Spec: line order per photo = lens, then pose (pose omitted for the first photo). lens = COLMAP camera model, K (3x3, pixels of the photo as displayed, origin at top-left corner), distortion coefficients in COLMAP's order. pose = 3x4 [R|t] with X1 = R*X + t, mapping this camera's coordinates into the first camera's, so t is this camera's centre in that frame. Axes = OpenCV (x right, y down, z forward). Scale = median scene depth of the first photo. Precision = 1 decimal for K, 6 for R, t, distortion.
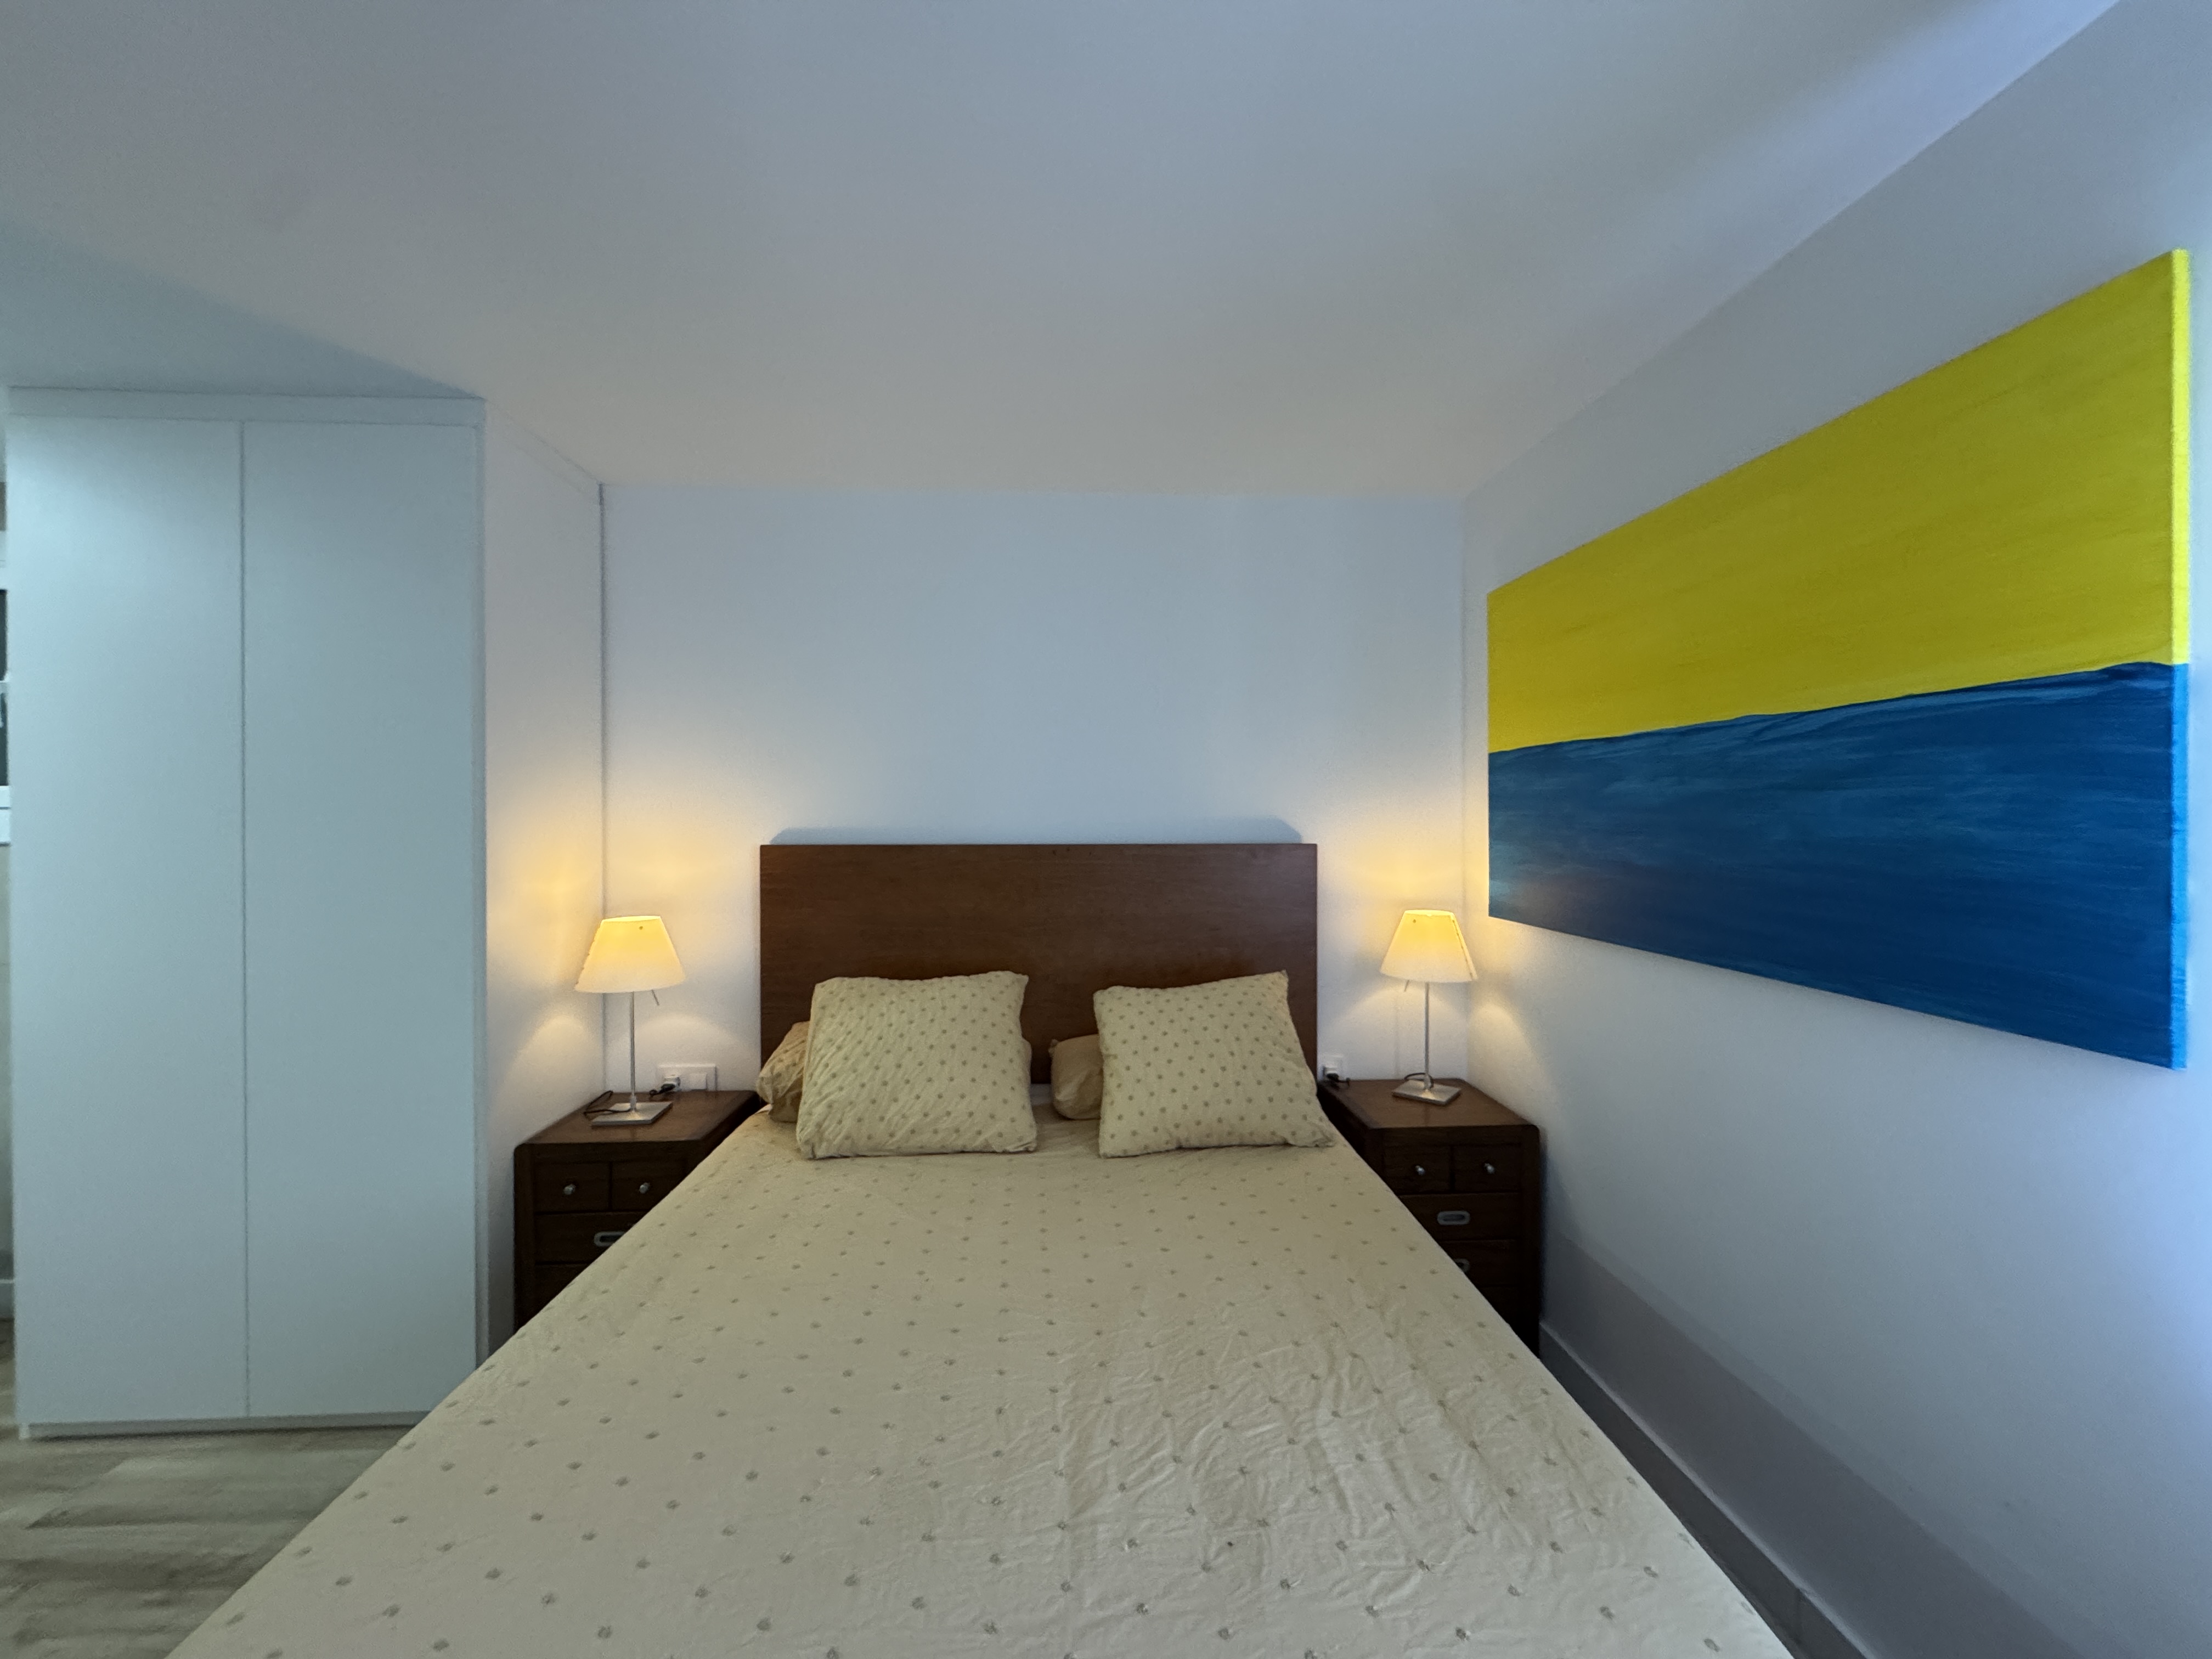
lens RADIAL K [[883.6, 0, 1108.6], [0, 883.6, 825.1], [0, 0, 1]] dist [-0.006151, 0.001283]
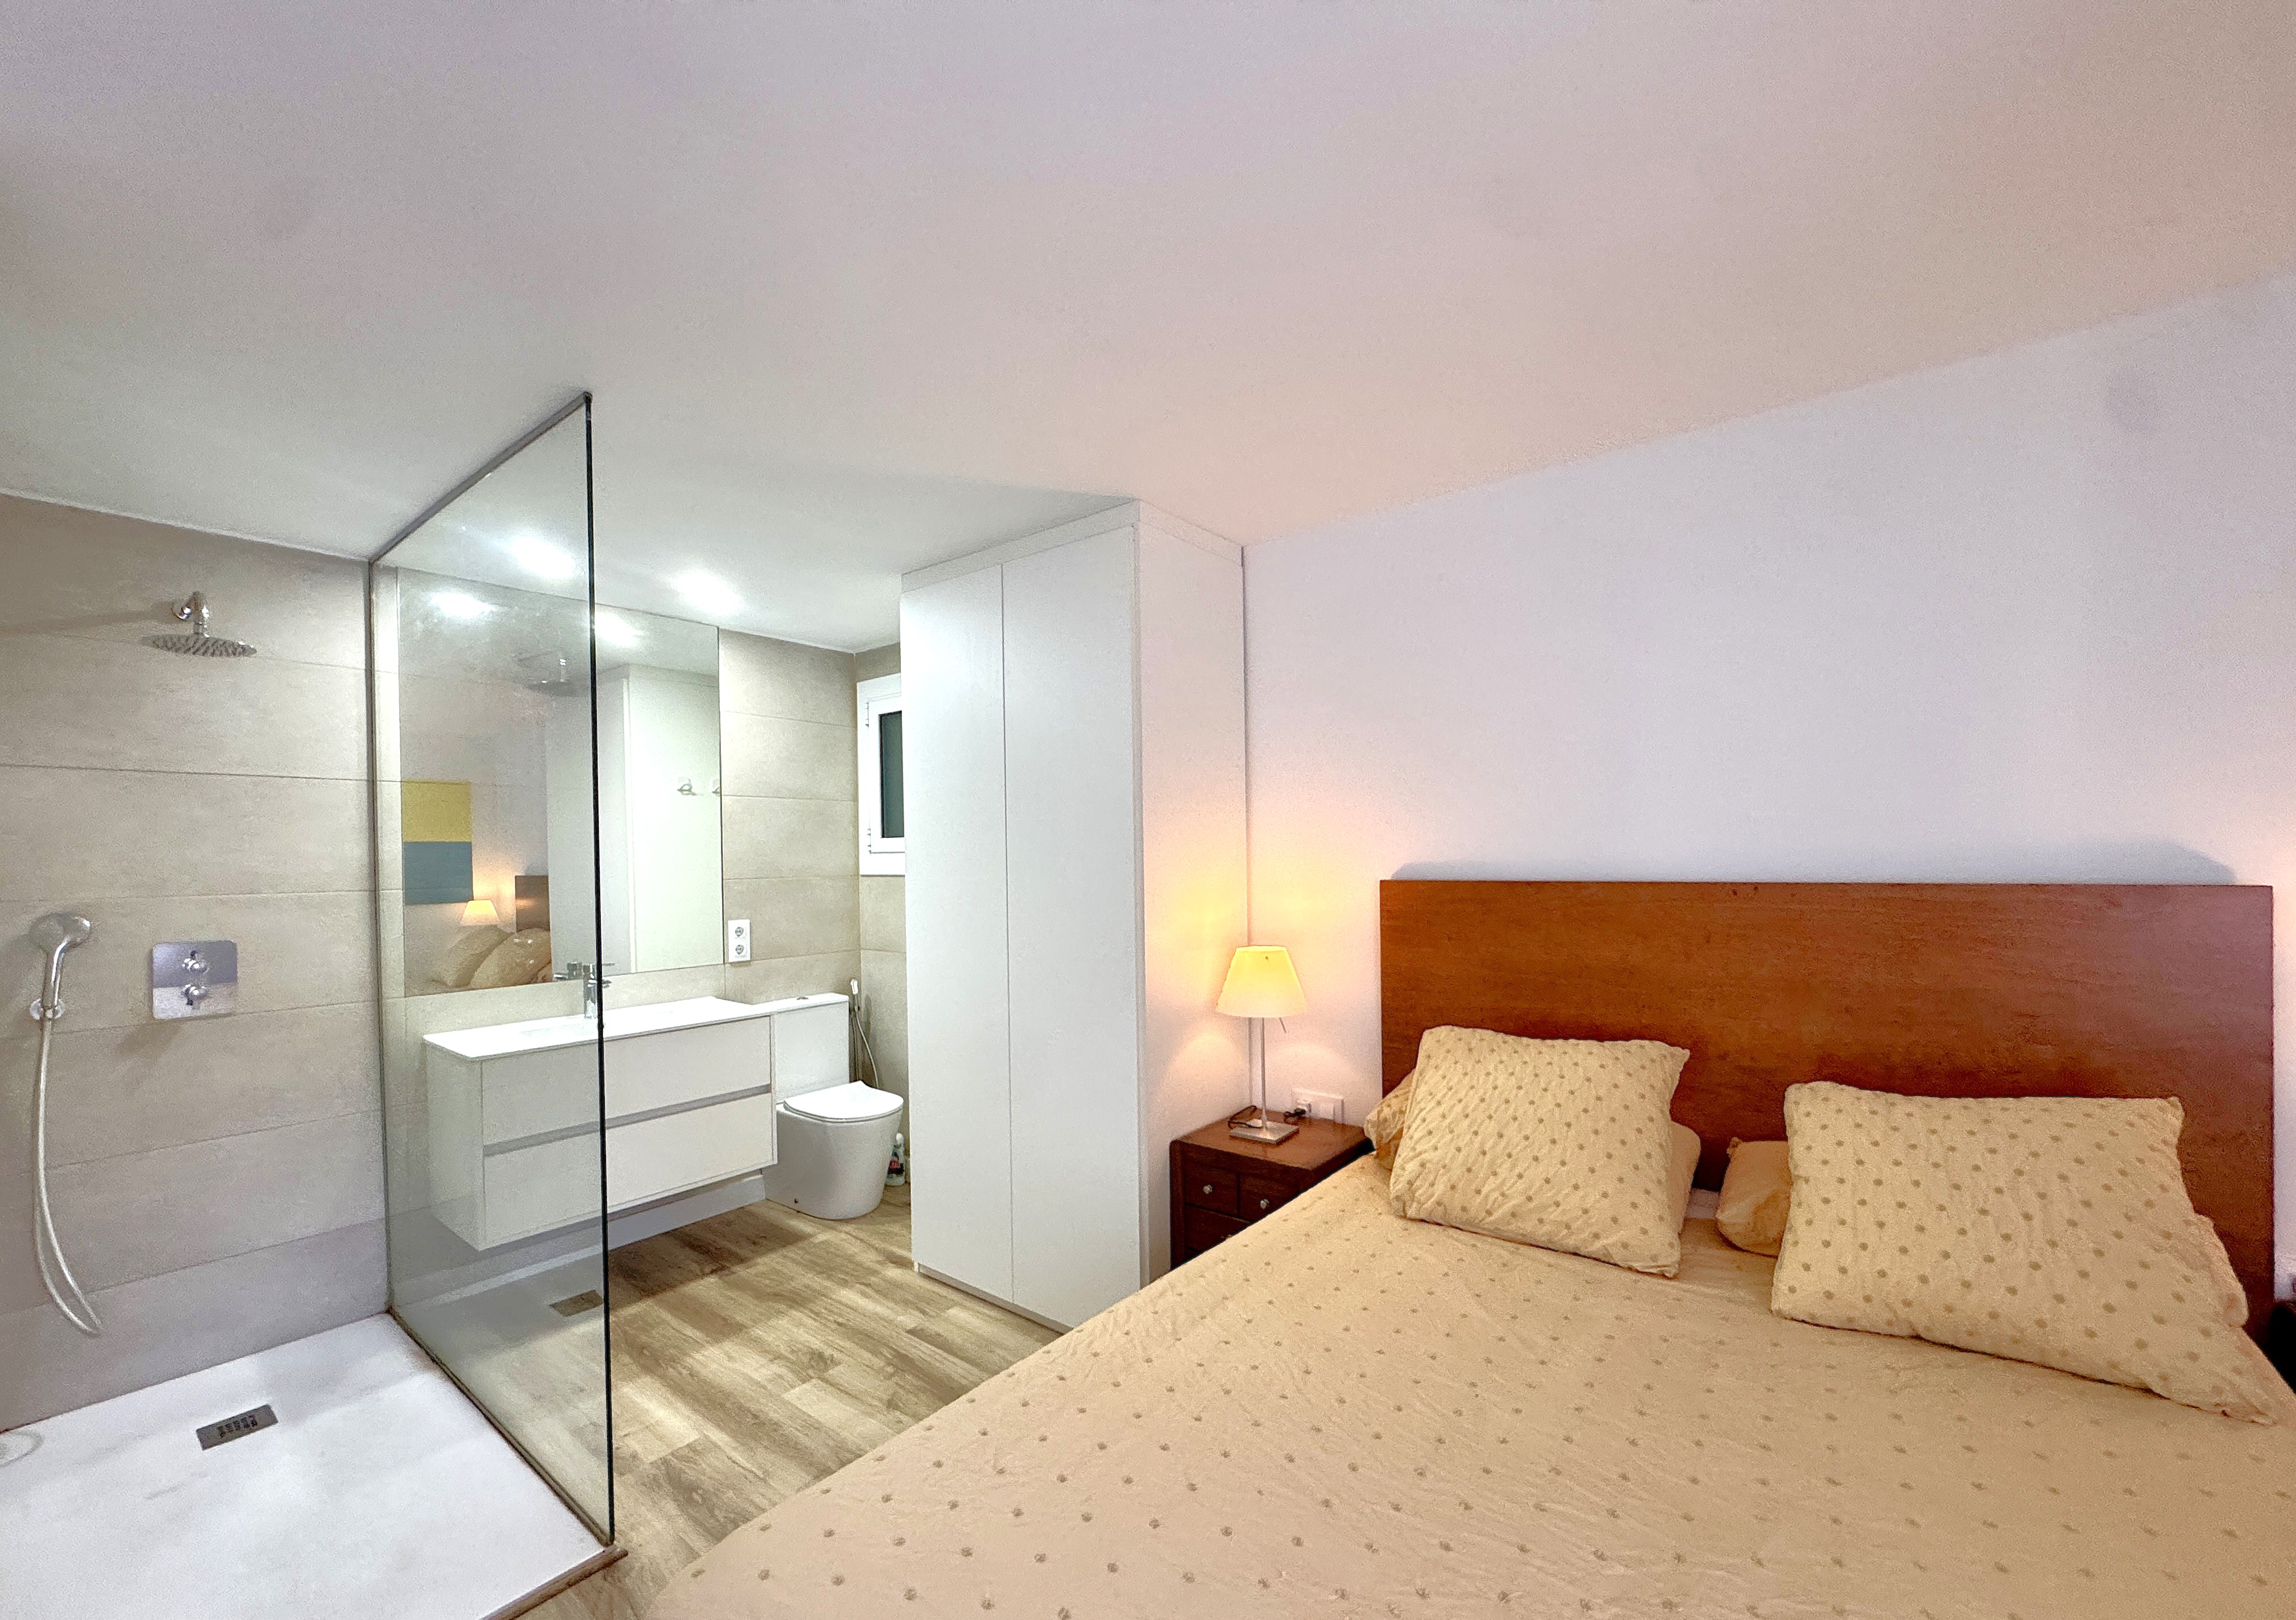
lens RADIAL K [[914.1, 0, 1149.5], [0, 914.1, 861.1], [0, 0, 1]] dist [-0.002164, -0.000349]
pose [[0.748701, -0.005464, -0.662886, 0.105865], [0.011210, 0.999927, 0.004420, -0.007670], [0.662813, -0.010740, 0.748708, 0.094274]]
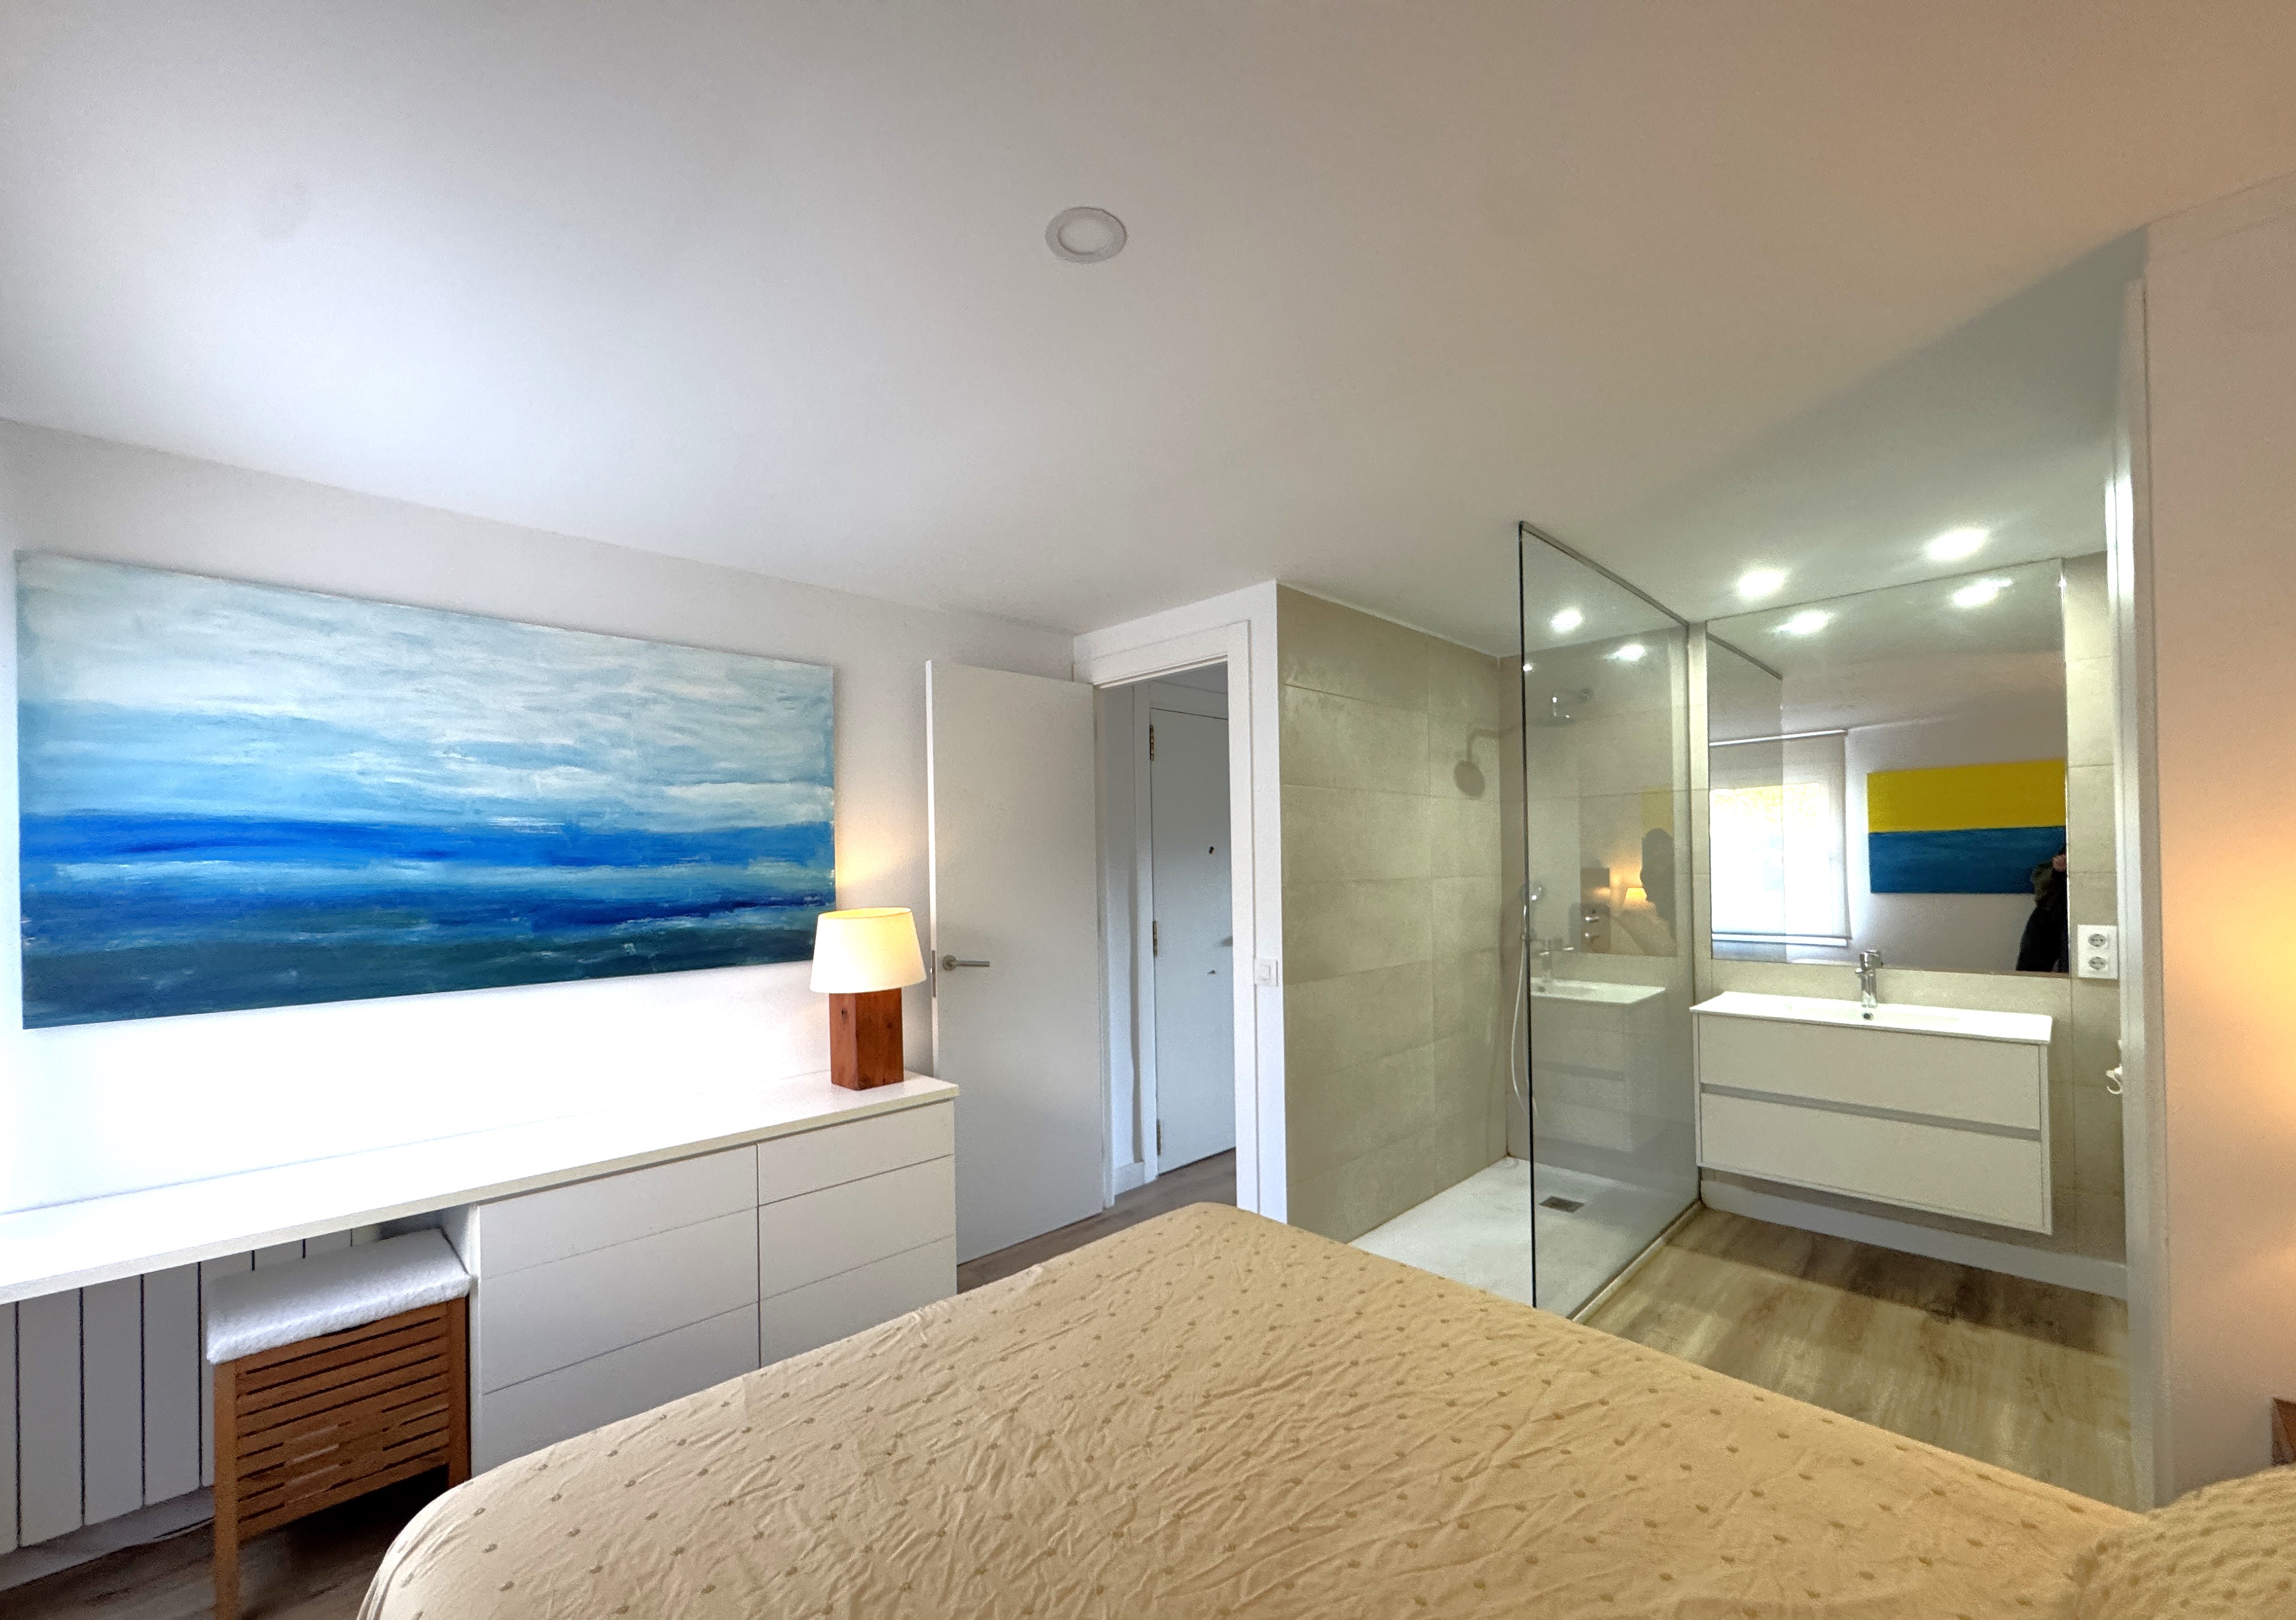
lens RADIAL K [[914.1, 0, 1150.3], [0, 914.1, 859.4], [0, 0, 1]] dist [-0.002164, -0.000349]
pose [[-0.753731, 0.008946, -0.657123, 0.321989], [0.014719, 0.999886, -0.003271, -0.010957], [0.657019, -0.012138, -0.753777, 1.019318]]
